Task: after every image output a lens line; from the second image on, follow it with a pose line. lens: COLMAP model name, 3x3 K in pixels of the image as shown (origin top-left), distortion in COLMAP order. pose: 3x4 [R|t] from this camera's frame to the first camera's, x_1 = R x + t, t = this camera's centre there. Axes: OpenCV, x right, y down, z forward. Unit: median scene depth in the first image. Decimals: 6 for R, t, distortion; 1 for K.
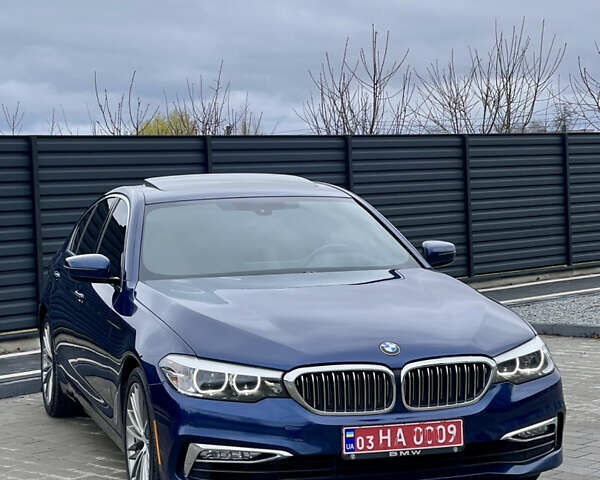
lens RADIAL K [[1442.9, 0, 301.0], [0, 1442.9, 242.3], [0, 0, 1]] dist [0.162596, 0.000000]
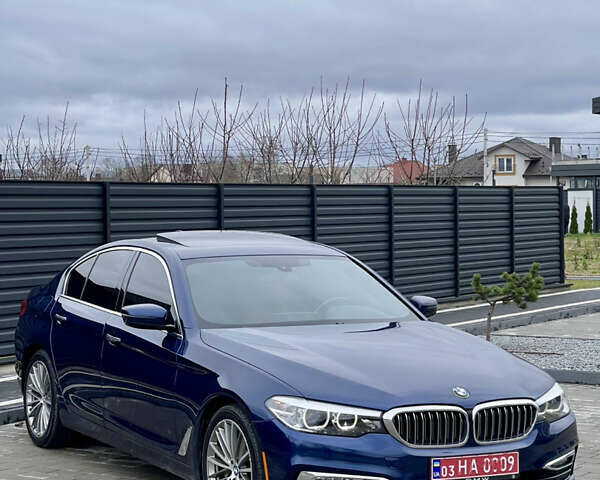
lens RADIAL K [[1442.9, 0, 296.1], [0, 1442.9, 234.7], [0, 0, 1]] dist [0.162596, 0.000000]
pose [[0.980253, 0.028950, 0.195618, -0.316028], [-0.024205, 0.999353, -0.026602, -0.022918], [-0.196262, 0.021341, 0.980319, -0.163339]]
